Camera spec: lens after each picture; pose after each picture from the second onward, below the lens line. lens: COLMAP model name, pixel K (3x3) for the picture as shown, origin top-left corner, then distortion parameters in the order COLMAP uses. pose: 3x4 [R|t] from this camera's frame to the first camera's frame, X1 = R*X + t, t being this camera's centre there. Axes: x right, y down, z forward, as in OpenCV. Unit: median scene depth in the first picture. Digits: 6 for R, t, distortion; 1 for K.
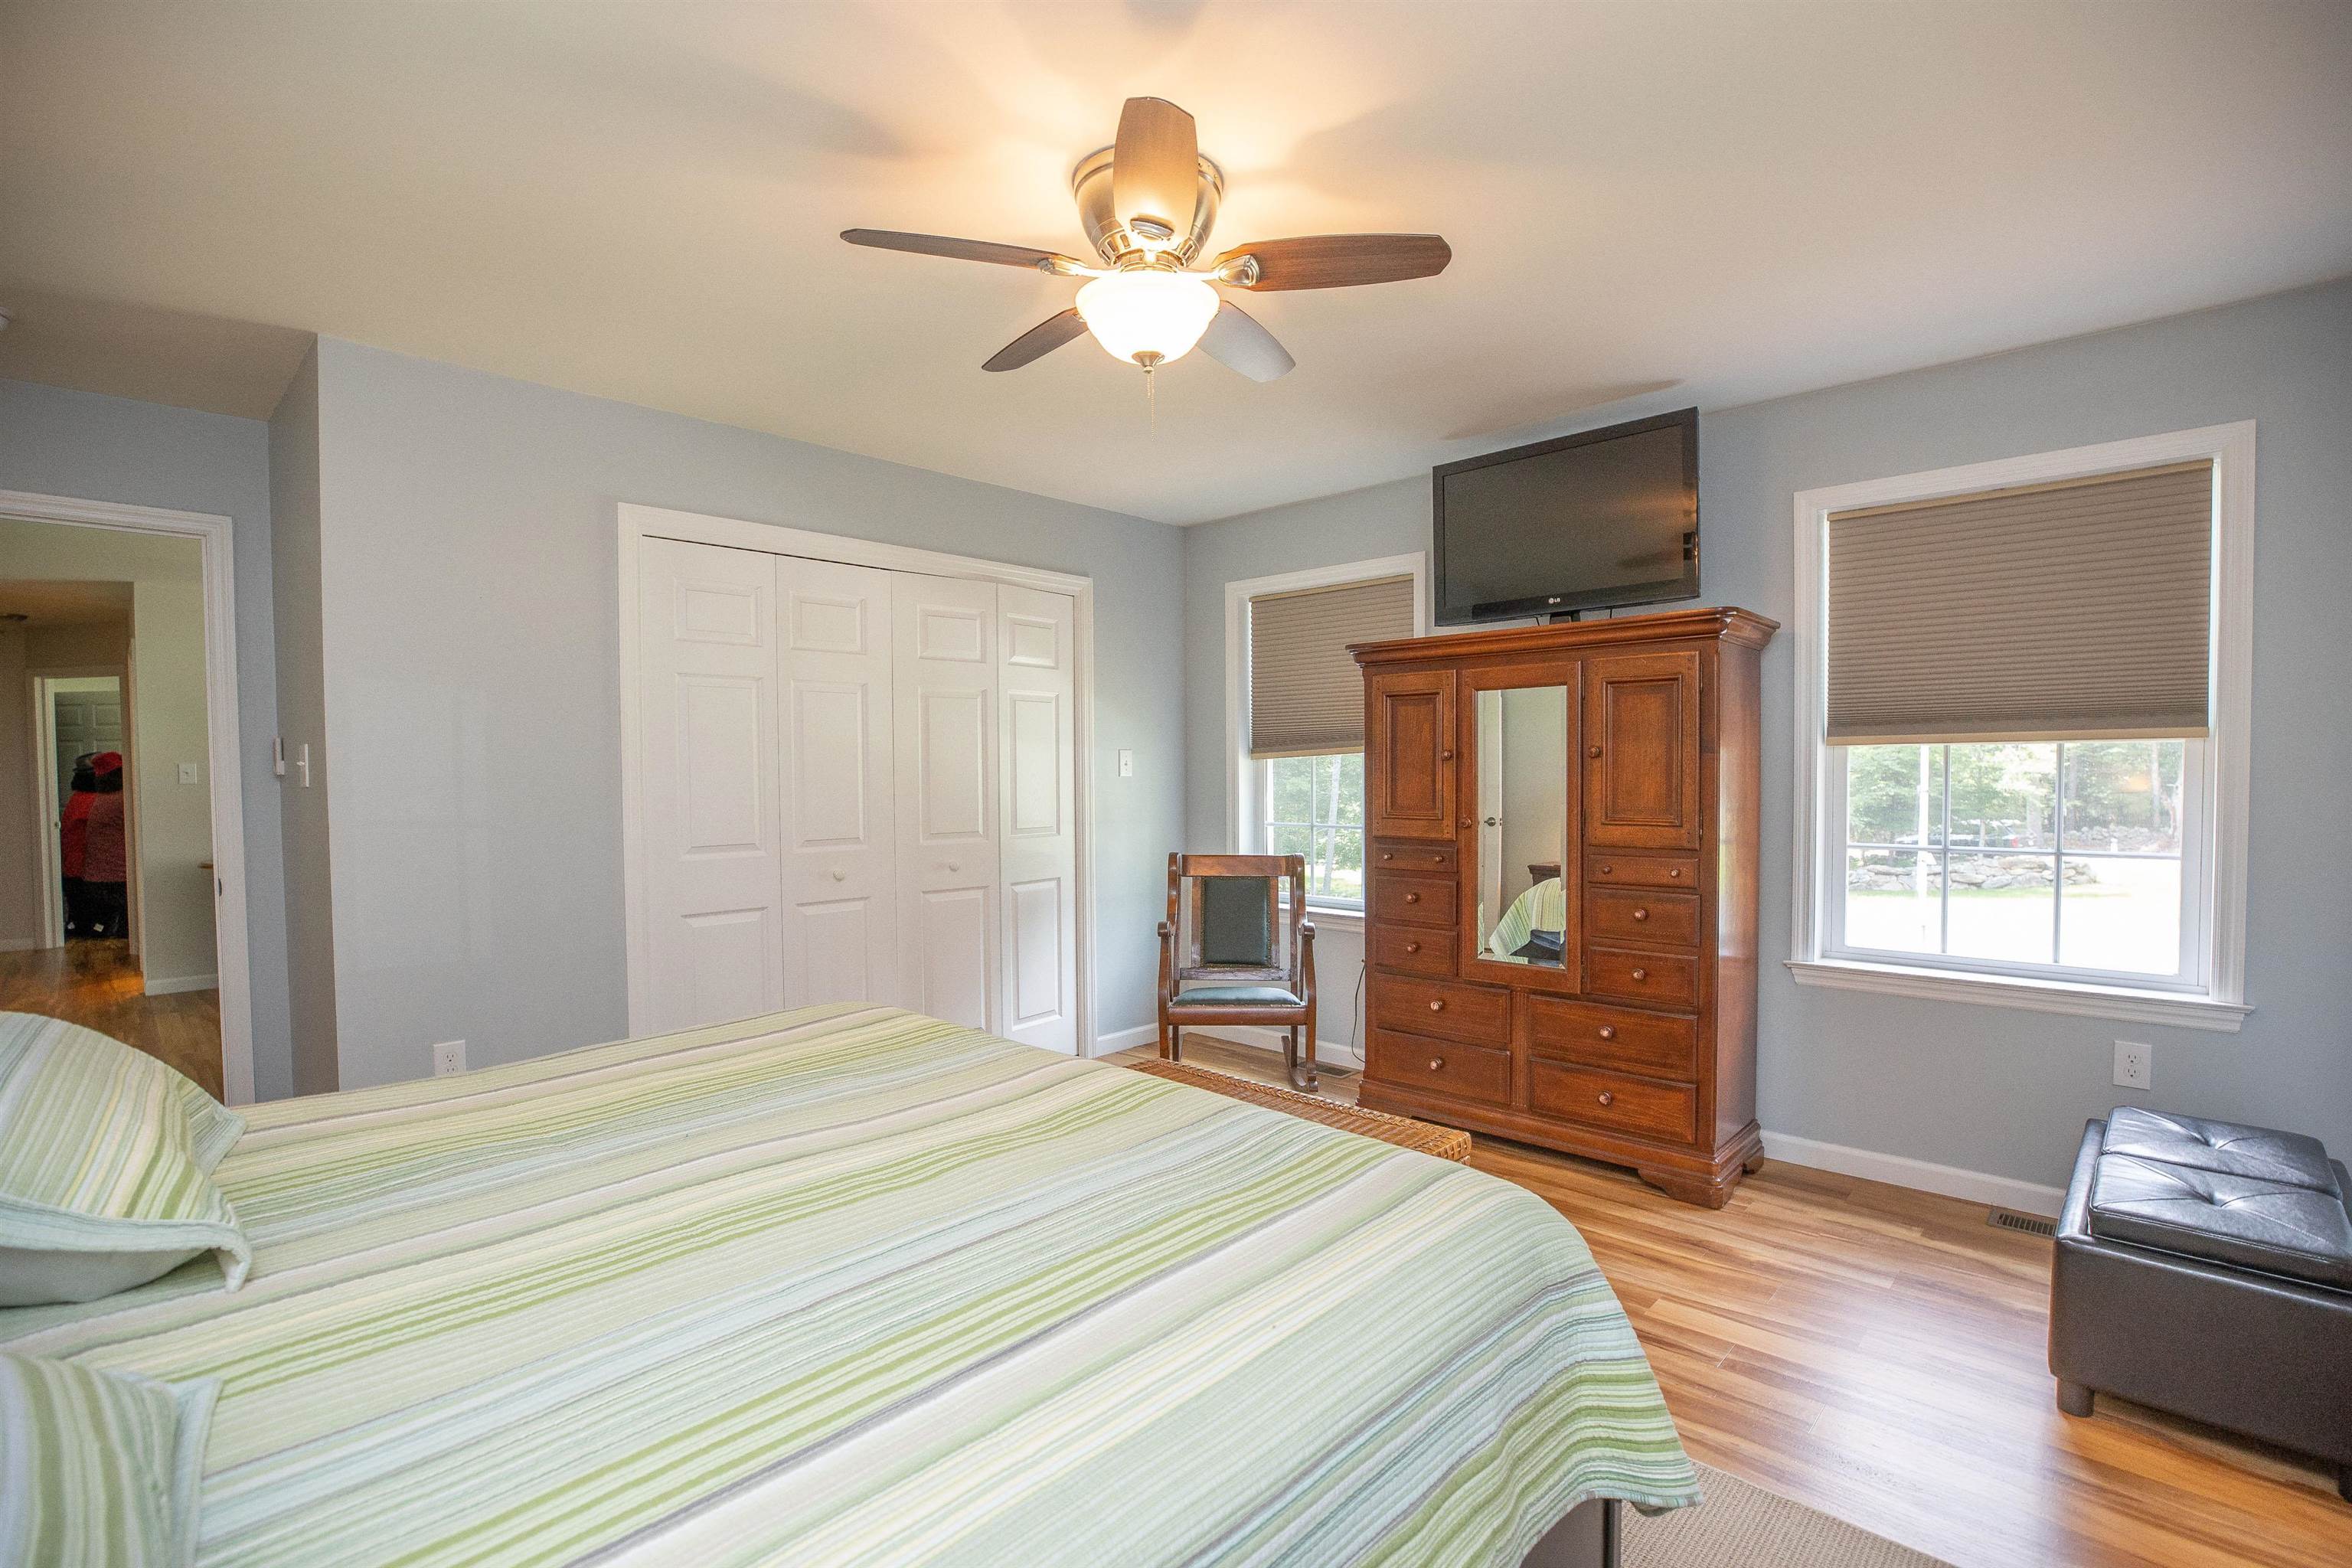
lens RADIAL K [[1066.7, 0, 1163.6], [0, 1066.7, 792.8], [0, 0, 1]] dist [-0.002174, -0.000323]
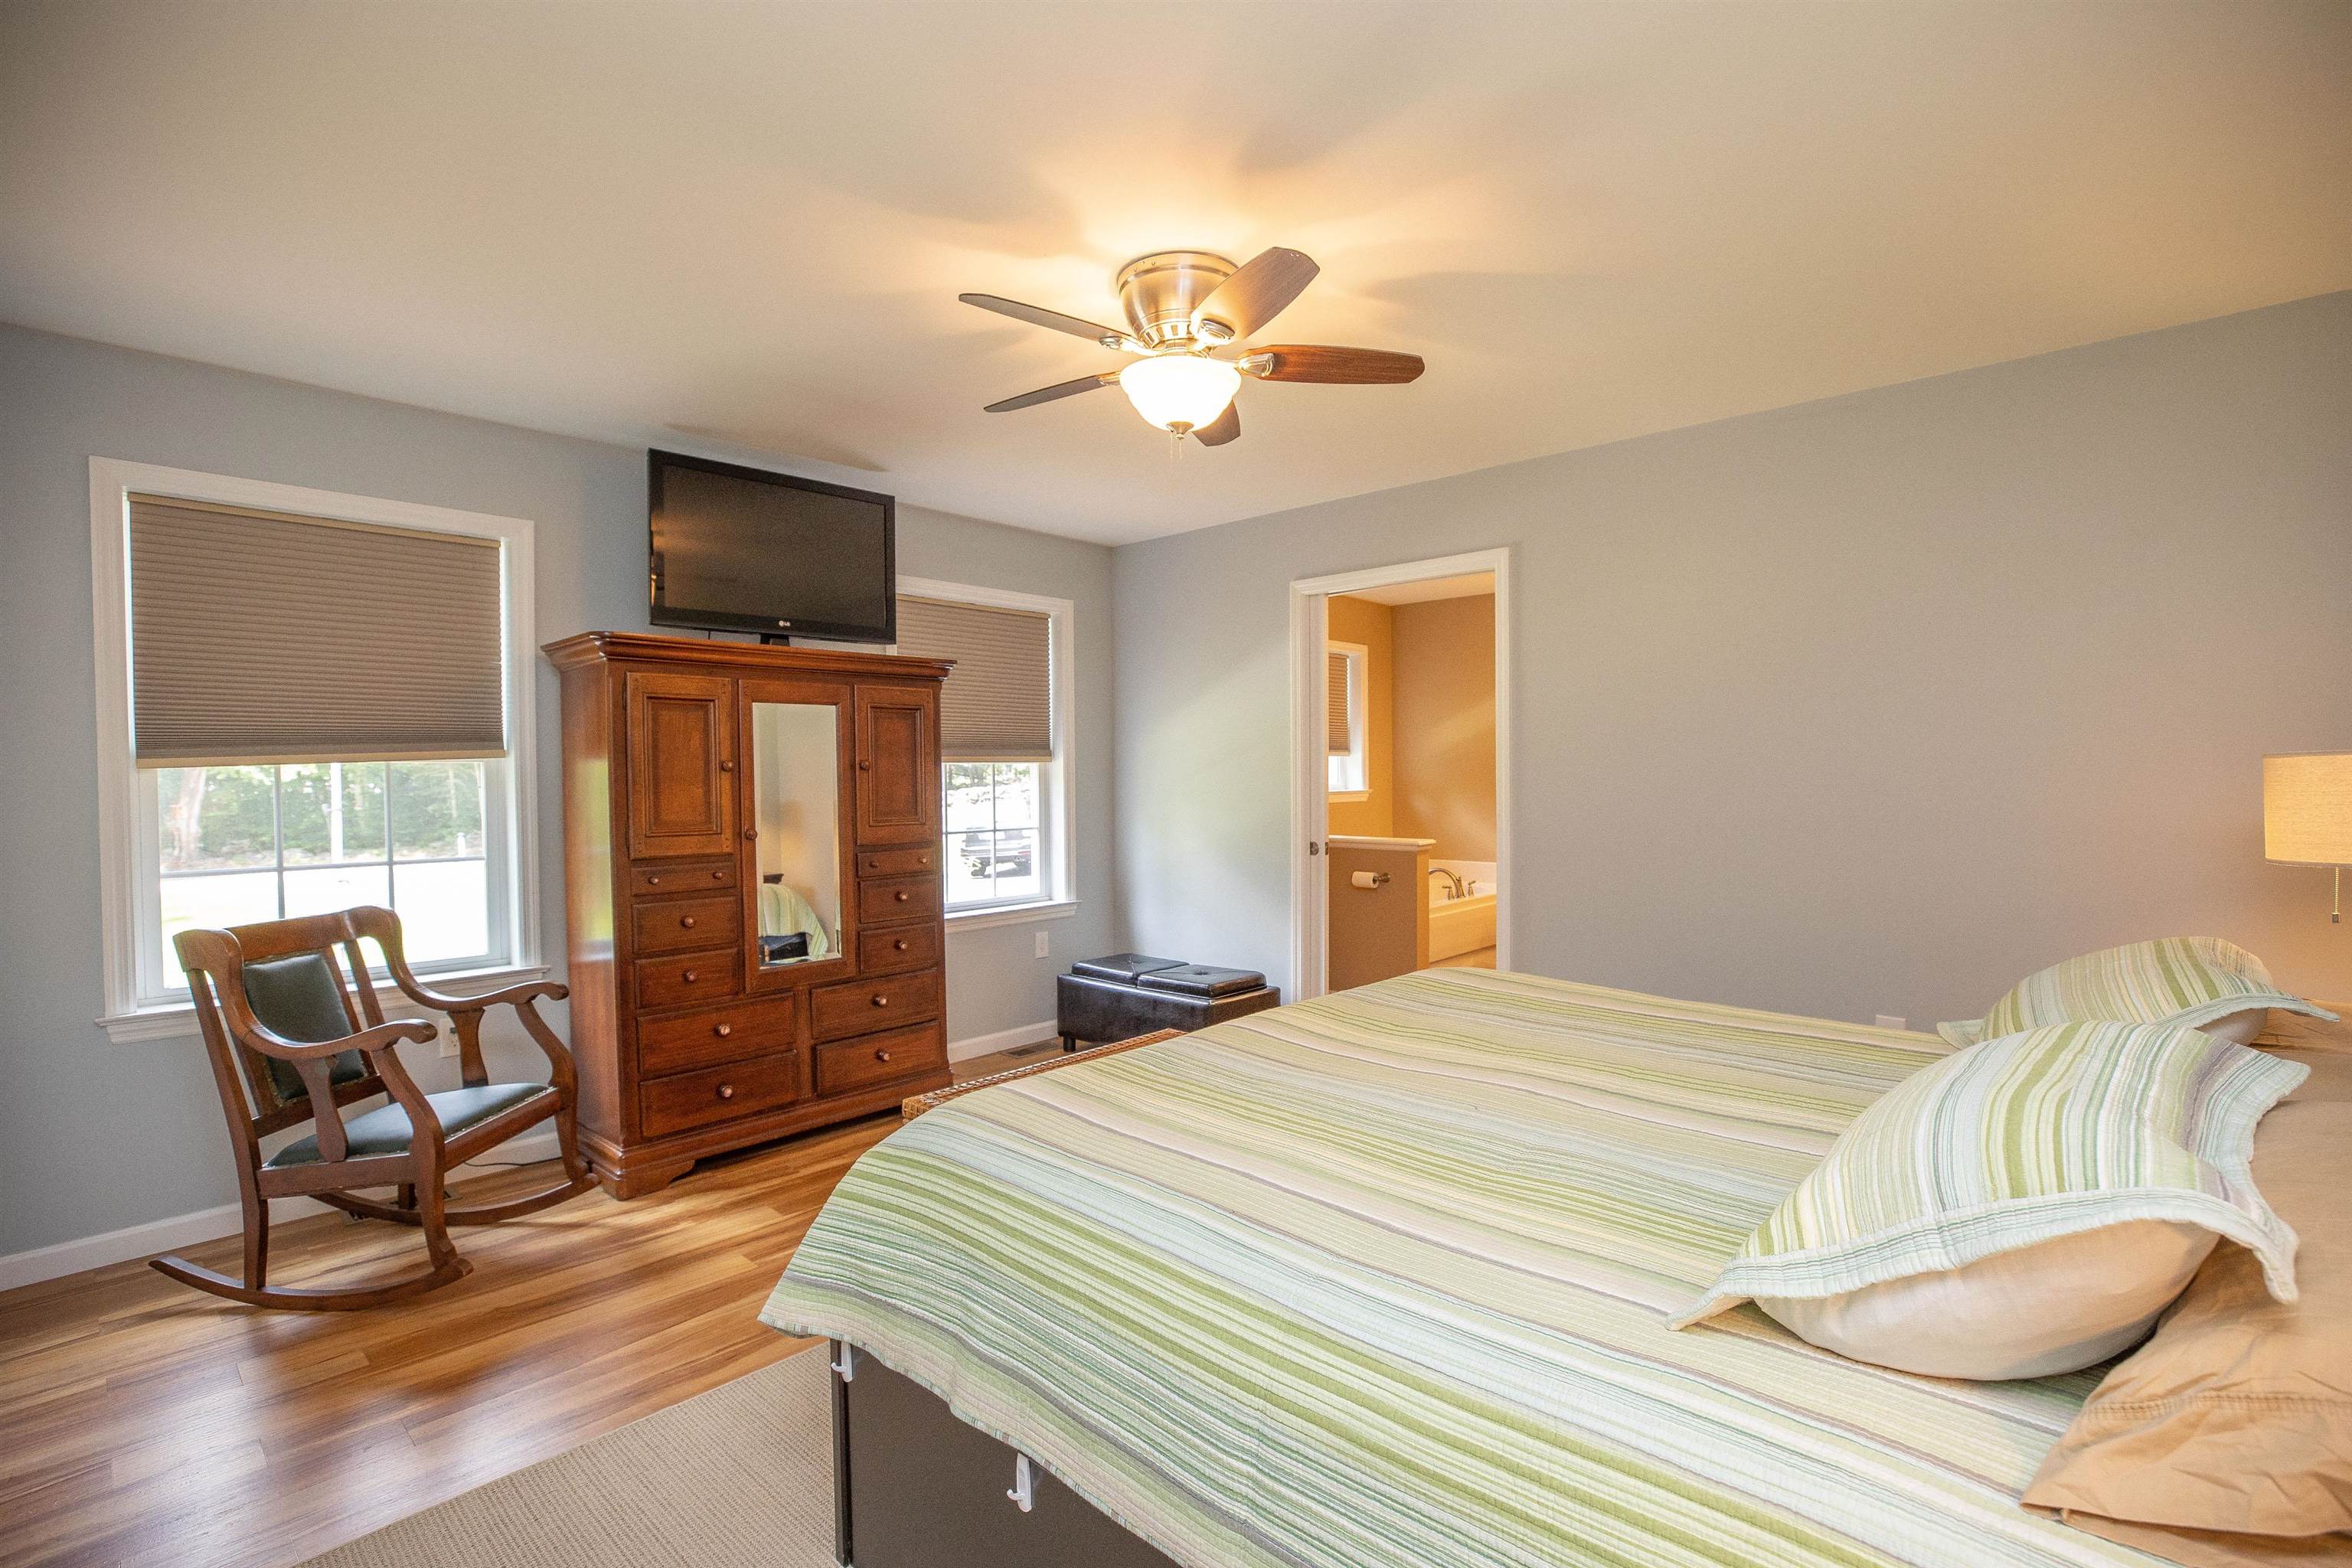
lens RADIAL K [[1066.7, 0, 1163.1], [0, 1066.7, 785.4], [0, 0, 1]] dist [-0.002174, -0.000323]
pose [[0.031378, -0.001663, 0.999506, -0.684461], [0.034674, 0.999399, 0.000574, -0.004606], [-0.998906, 0.034639, 0.031417, 0.578736]]
